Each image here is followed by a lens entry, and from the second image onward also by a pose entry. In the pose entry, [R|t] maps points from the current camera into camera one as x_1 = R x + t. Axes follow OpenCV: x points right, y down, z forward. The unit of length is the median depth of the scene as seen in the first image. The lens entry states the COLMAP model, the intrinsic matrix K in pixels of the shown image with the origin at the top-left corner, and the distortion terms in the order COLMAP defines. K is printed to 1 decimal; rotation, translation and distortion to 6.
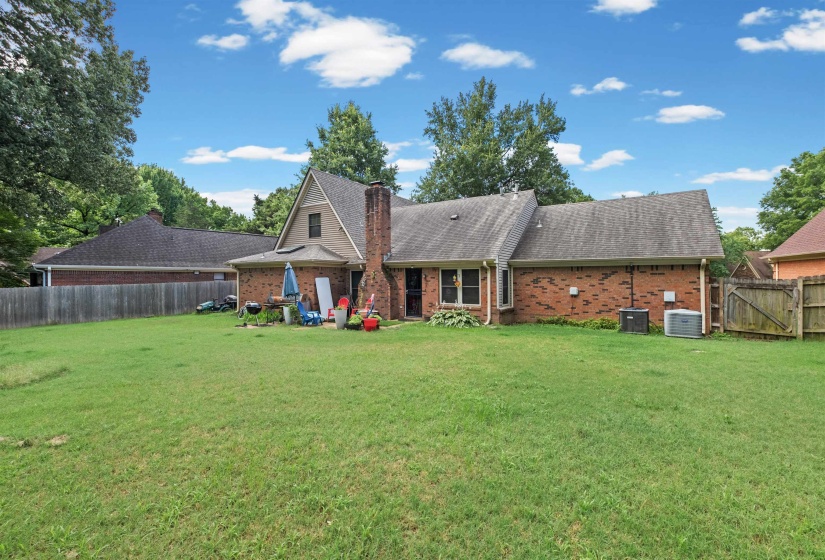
lens RADIAL K [[367.7, 0, 409.2], [0, 367.7, 273.8], [0, 0, 1]] dist [0.000790, -0.000548]
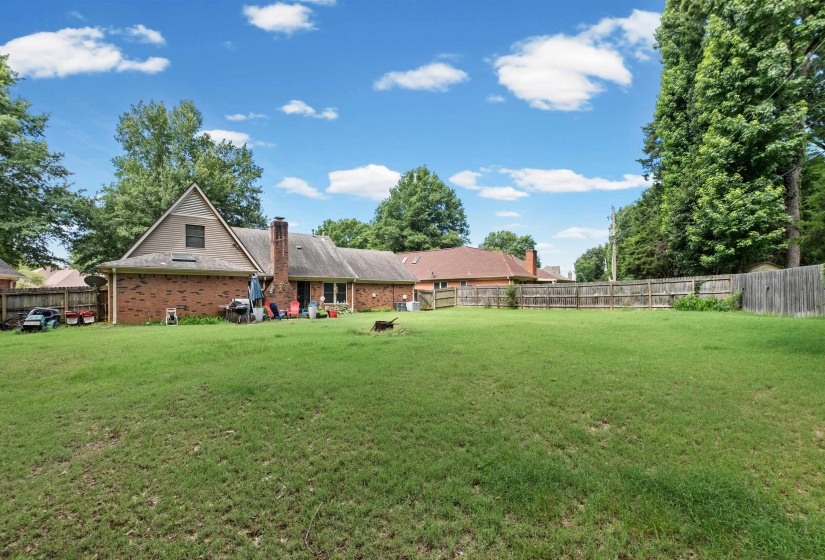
lens RADIAL K [[375.7, 0, 415.5], [0, 375.7, 295.8], [0, 0, 1]] dist [0.002209, -0.006643]
pose [[0.349504, 0.000766, 0.936934, -1.354804], [-0.009022, 0.999956, 0.002548, 0.039205], [-0.936891, -0.009344, 0.349496, 0.034263]]
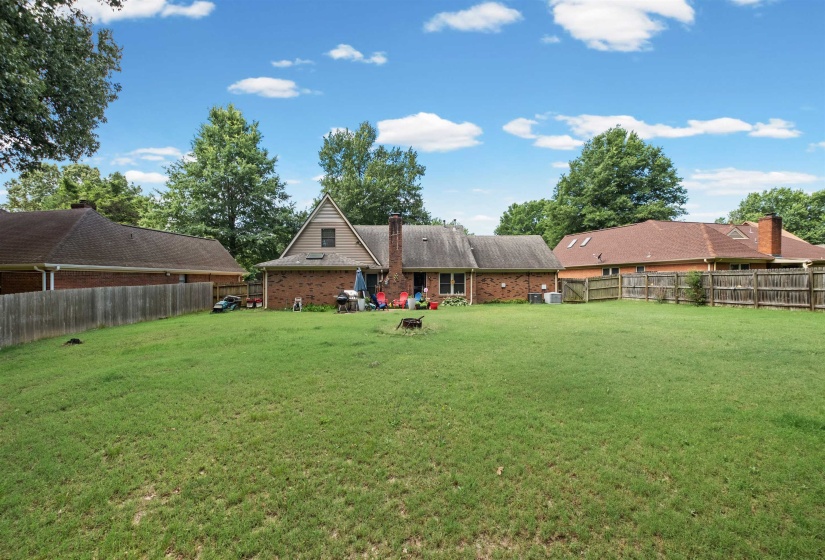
lens RADIAL K [[368.8, 0, 400.5], [0, 368.8, 283.5], [0, 0, 1]] dist [0.000926, -0.000217]
pose [[0.823425, -0.006227, 0.567390, -1.006197], [-0.002698, 0.999885, 0.014891, 0.009393], [-0.567418, -0.013792, 0.823314, -0.257793]]
